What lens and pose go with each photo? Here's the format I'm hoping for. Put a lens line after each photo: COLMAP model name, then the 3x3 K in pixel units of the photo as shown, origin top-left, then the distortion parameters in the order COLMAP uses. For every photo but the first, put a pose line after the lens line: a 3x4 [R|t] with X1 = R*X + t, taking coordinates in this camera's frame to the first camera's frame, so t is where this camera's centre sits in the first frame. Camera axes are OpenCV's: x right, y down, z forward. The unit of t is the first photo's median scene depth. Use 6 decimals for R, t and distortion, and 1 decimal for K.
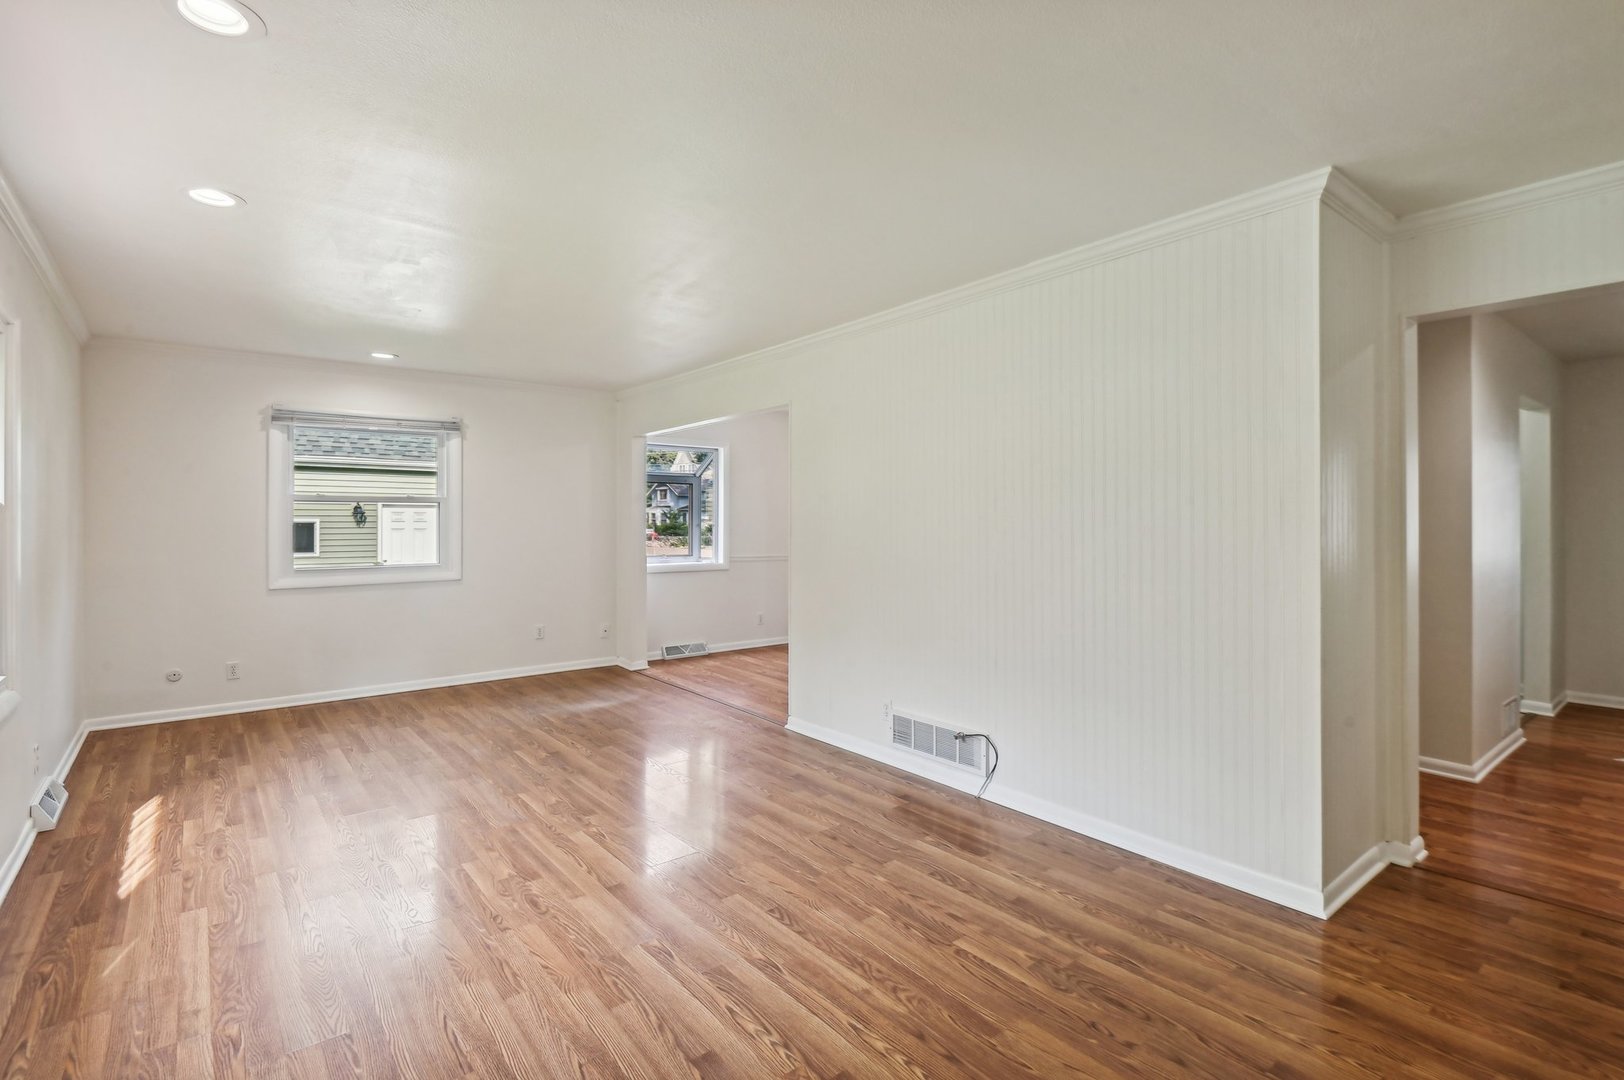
lens RADIAL K [[766.2, 0, 823.4], [0, 766.2, 523.3], [0, 0, 1]] dist [-0.001103, -0.004721]
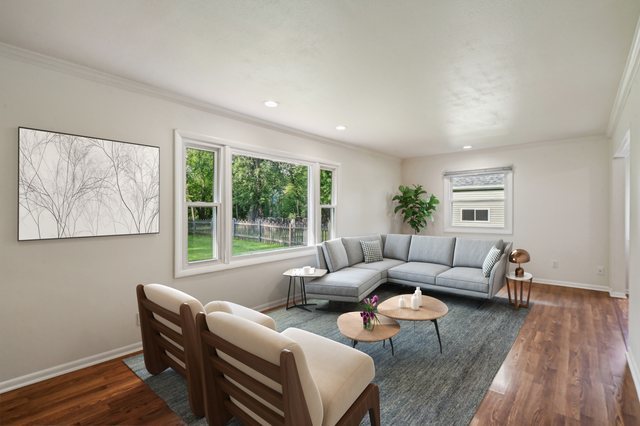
lens RADIAL K [[302.0, 0, 322.0], [0, 302.0, 210.8], [0, 0, 1]] dist [-0.001103, -0.004721]
pose [[0.180186, -0.000601, -0.983632, 0.617791], [0.002924, 0.999996, -0.000075, 0.001463], [0.983628, -0.002862, 0.180187, 0.536720]]
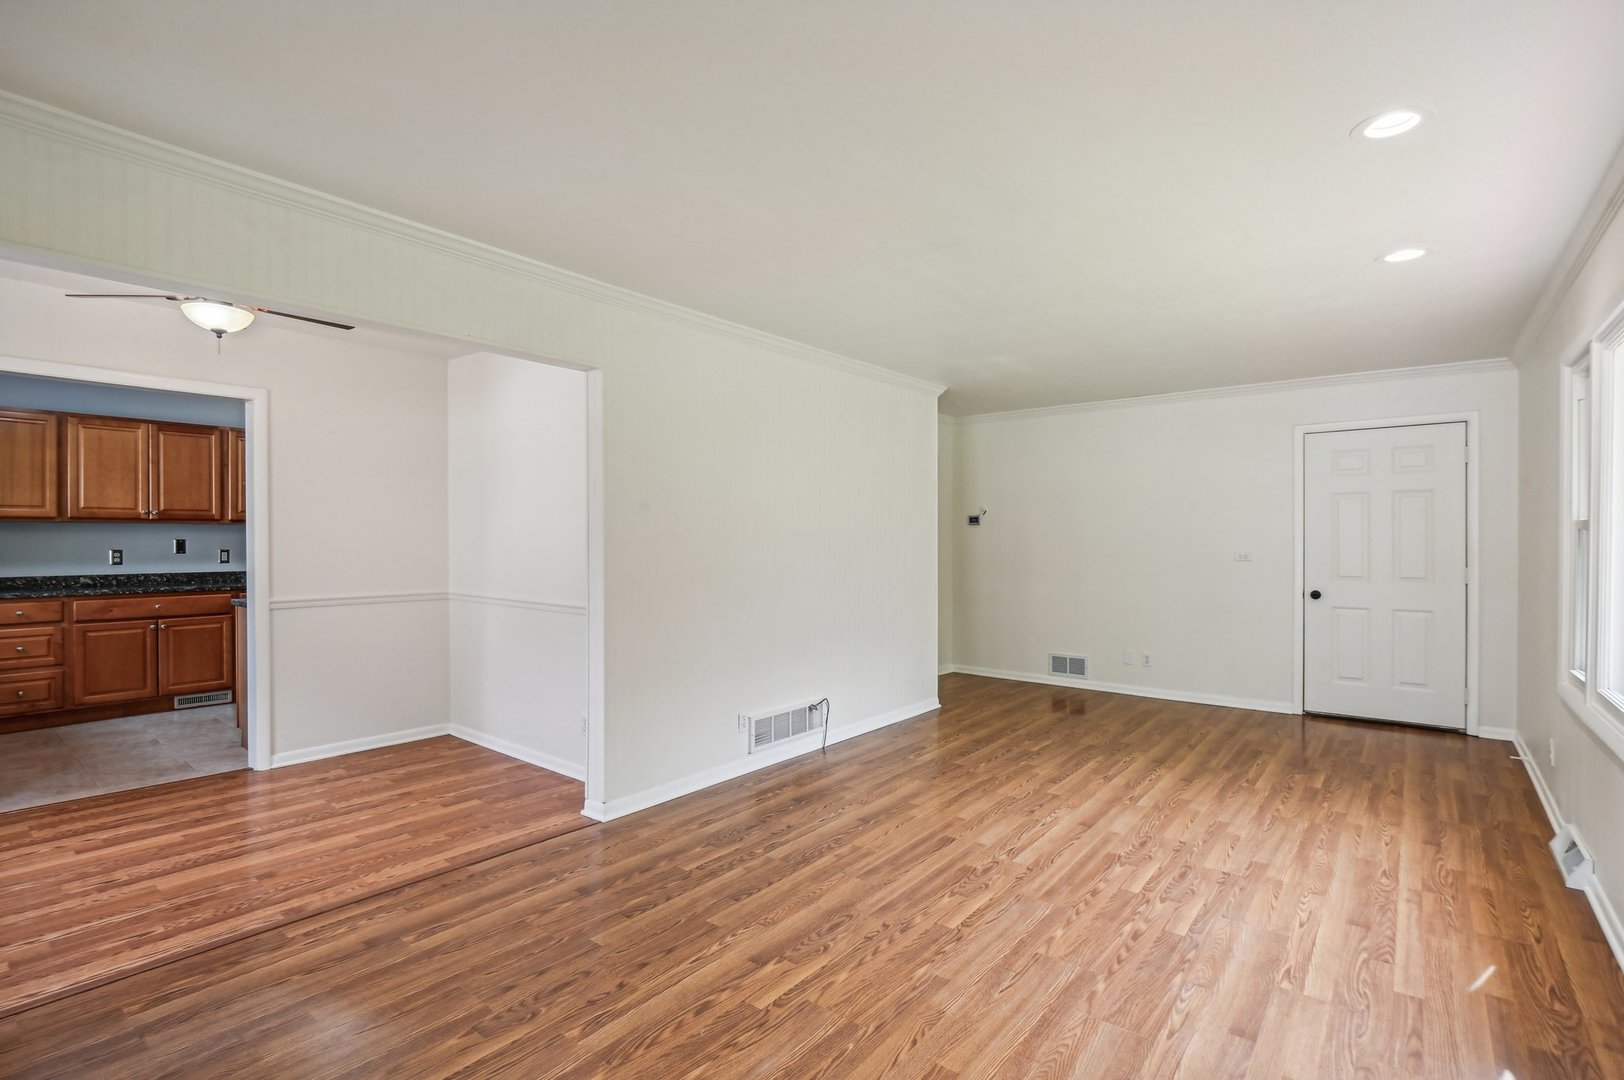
lens RADIAL K [[766.2, 0, 820.3], [0, 766.2, 545.6], [0, 0, 1]] dist [-0.001103, -0.004721]
pose [[-0.222352, -0.010849, 0.974906, -1.234037], [-0.004981, 0.999938, 0.009992, 0.001074], [-0.974954, -0.002634, -0.222393, 1.502248]]
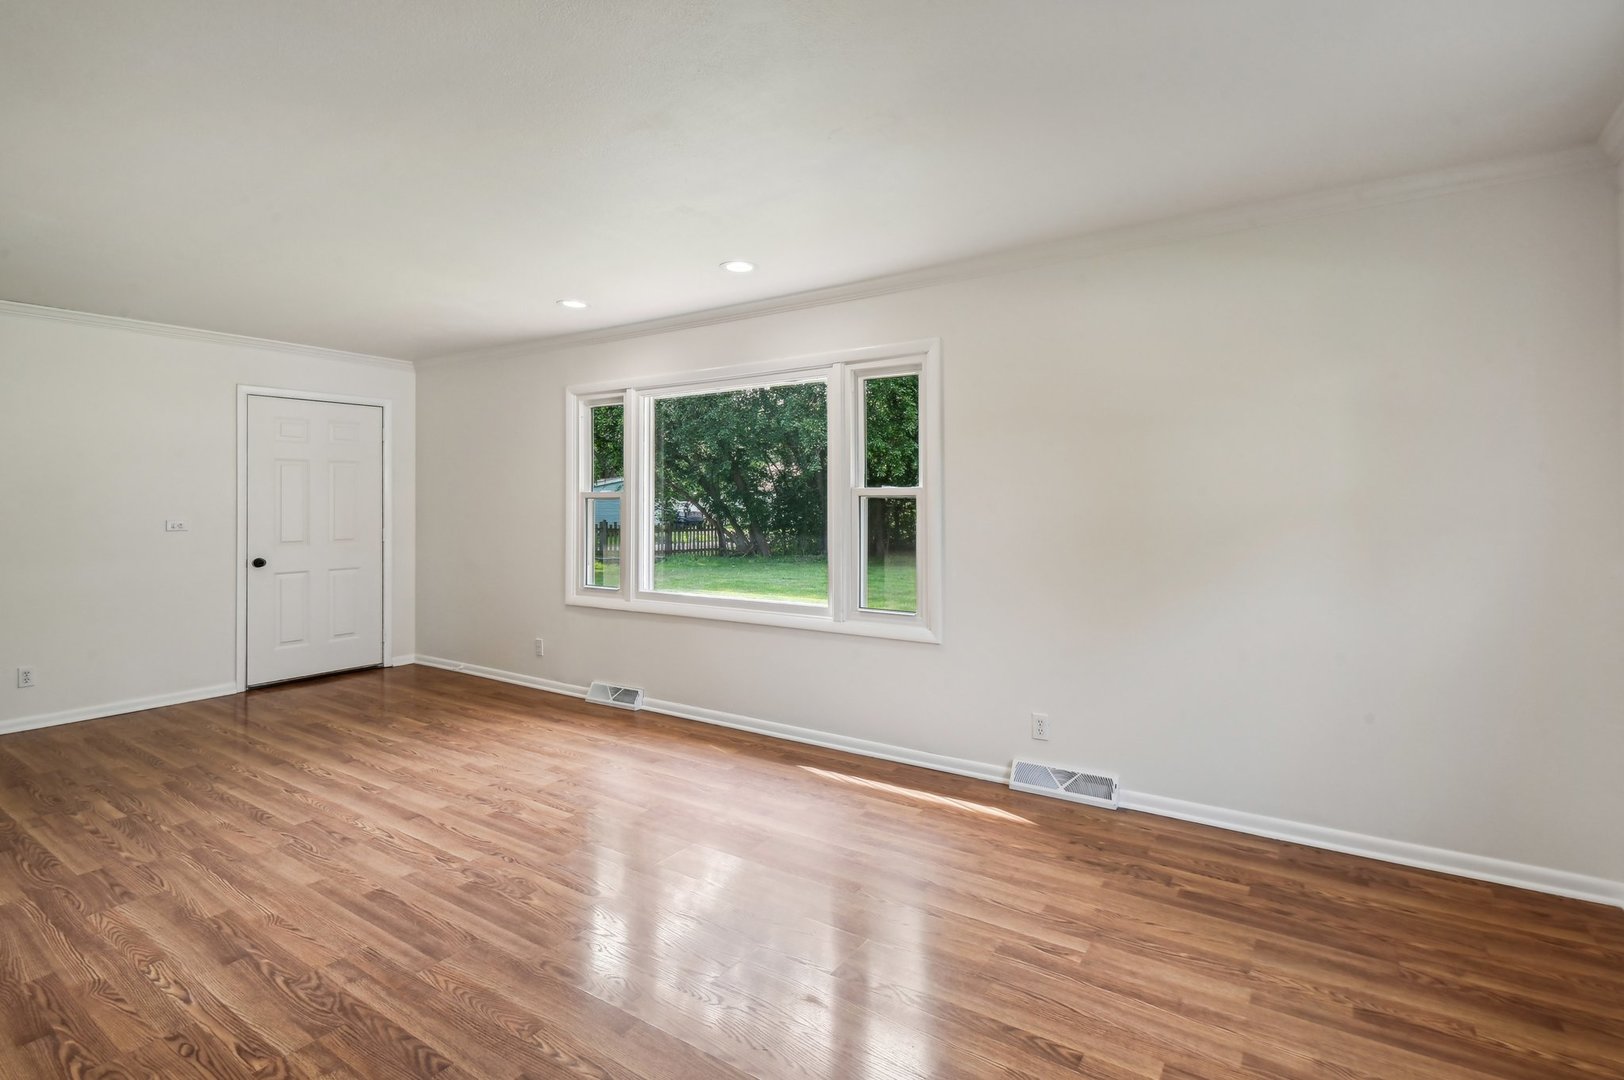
lens RADIAL K [[766.2, 0, 840.9], [0, 766.2, 506.8], [0, 0, 1]] dist [-0.001103, -0.004721]
pose [[-0.949334, 0.001945, -0.314264, -0.461297], [0.001645, 0.999998, 0.001219, 0.000796], [0.314265, 0.000640, -0.949335, 2.030417]]
